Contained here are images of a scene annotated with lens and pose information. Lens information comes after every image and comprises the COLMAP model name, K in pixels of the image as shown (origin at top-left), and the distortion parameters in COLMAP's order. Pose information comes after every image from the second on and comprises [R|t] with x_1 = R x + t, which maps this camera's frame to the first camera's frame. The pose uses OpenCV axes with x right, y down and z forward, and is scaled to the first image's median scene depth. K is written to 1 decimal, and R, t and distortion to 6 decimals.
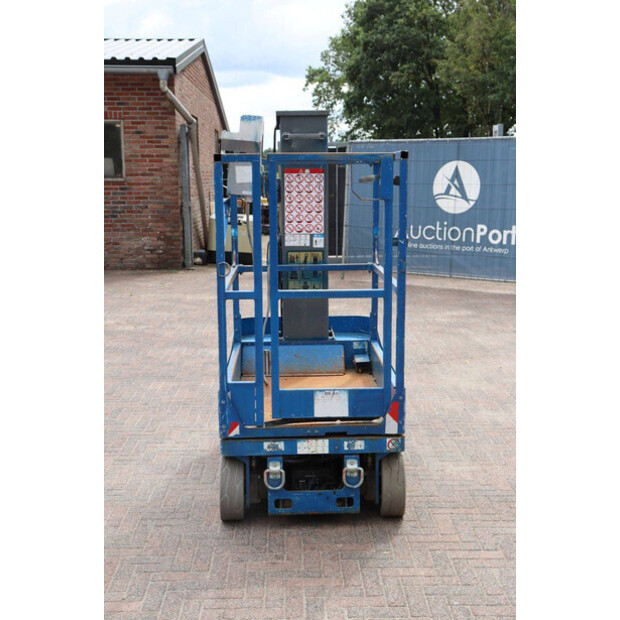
lens RADIAL K [[854.6, 0, 310.0], [0, 854.6, 310.0], [0, 0, 1]] dist [0.043700, 0.071020]
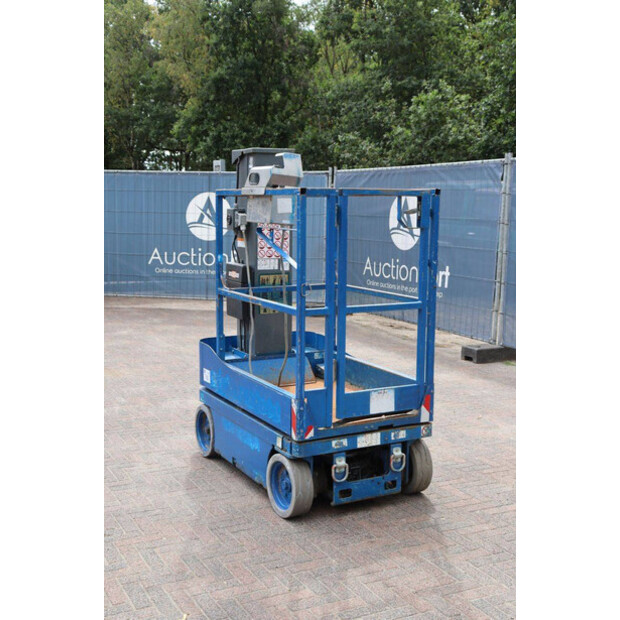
lens RADIAL K [[829.2, 0, 310.0], [0, 829.2, 310.0], [0, 0, 1]] dist [0.038746, 0.012175]
pose [[0.896397, -0.043970, 0.441066, -0.552194], [0.056975, 0.998243, -0.016278, -0.002561], [-0.439576, 0.039721, 0.897327, 0.018095]]
